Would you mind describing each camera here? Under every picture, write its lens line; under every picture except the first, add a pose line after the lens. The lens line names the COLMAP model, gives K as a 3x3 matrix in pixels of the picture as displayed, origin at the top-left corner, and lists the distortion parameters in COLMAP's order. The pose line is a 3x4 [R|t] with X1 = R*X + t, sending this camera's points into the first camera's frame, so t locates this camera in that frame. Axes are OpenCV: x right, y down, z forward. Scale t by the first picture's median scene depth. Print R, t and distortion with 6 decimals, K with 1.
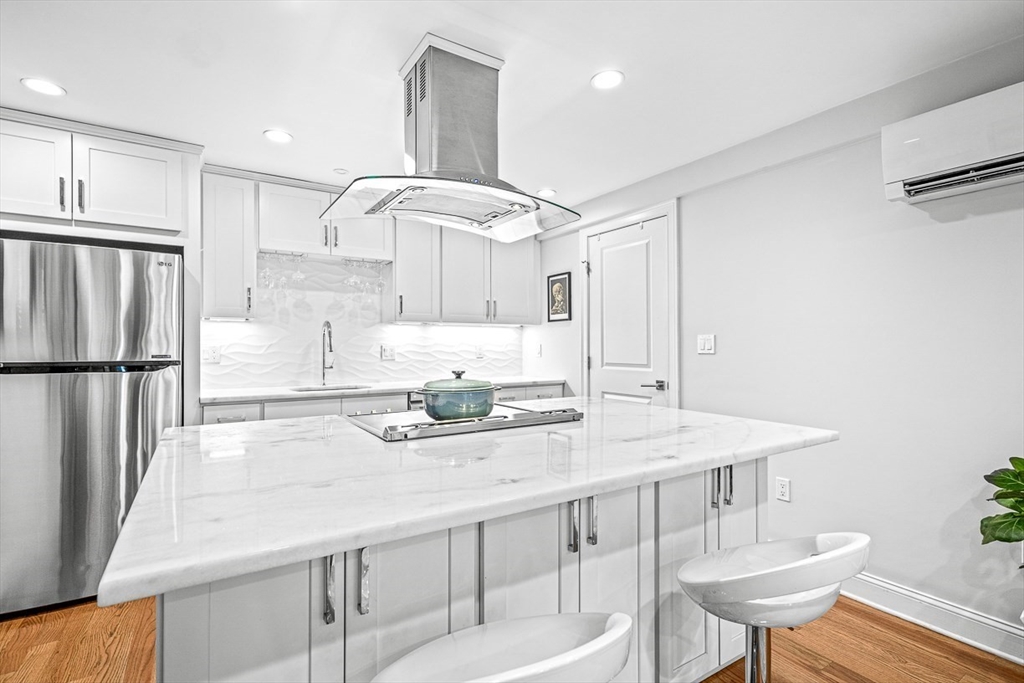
lens RADIAL K [[485.5, 0, 514.3], [0, 485.5, 342.6], [0, 0, 1]] dist [0.000441, 0.001490]
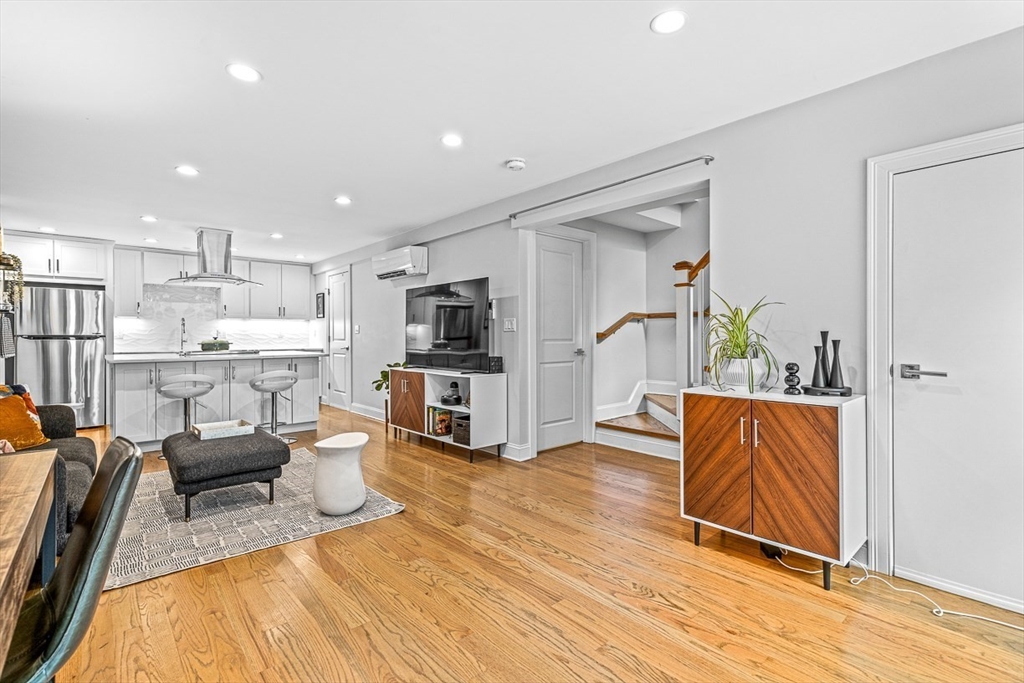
lens RADIAL K [[460.3, 0, 509.6], [0, 460.3, 338.3], [0, 0, 1]] dist [0.000603, 0.000154]
pose [[0.987400, -0.001669, 0.158238, 0.653603], [-0.000427, 0.999913, 0.013207, 0.014179], [-0.158247, -0.013108, 0.987313, -1.105834]]
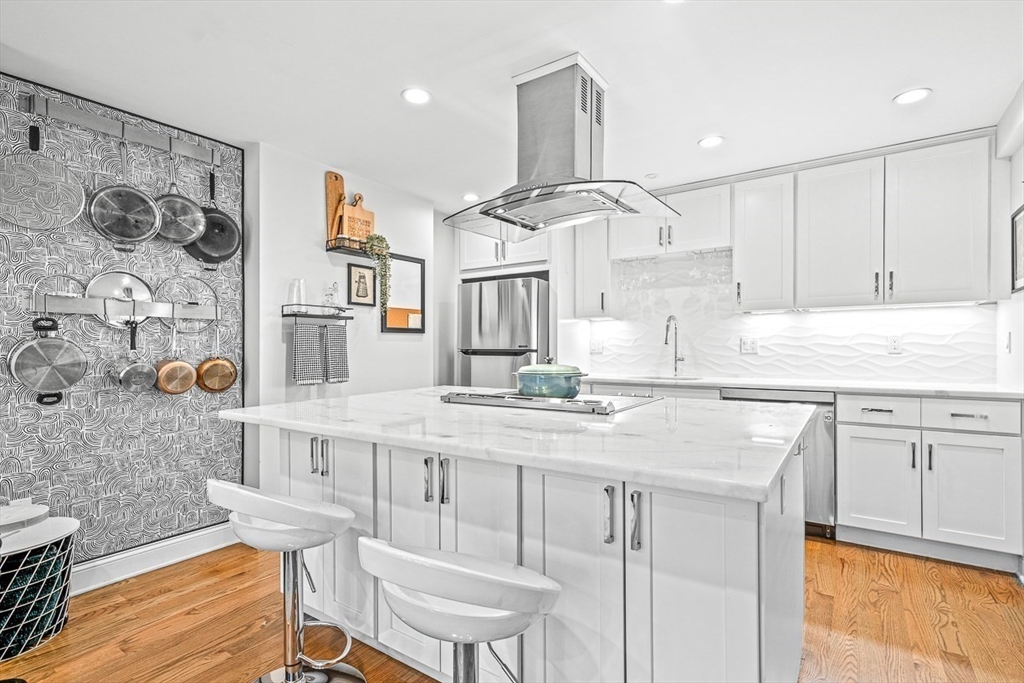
lens RADIAL K [[490.3, 0, 510.0], [0, 490.3, 348.3], [0, 0, 1]] dist [0.000491, 0.002003]
pose [[0.379849, 0.004052, -0.925040, 0.481946], [0.010723, 0.999904, 0.008783, 0.014559], [0.924986, -0.013255, 0.379769, 0.263859]]
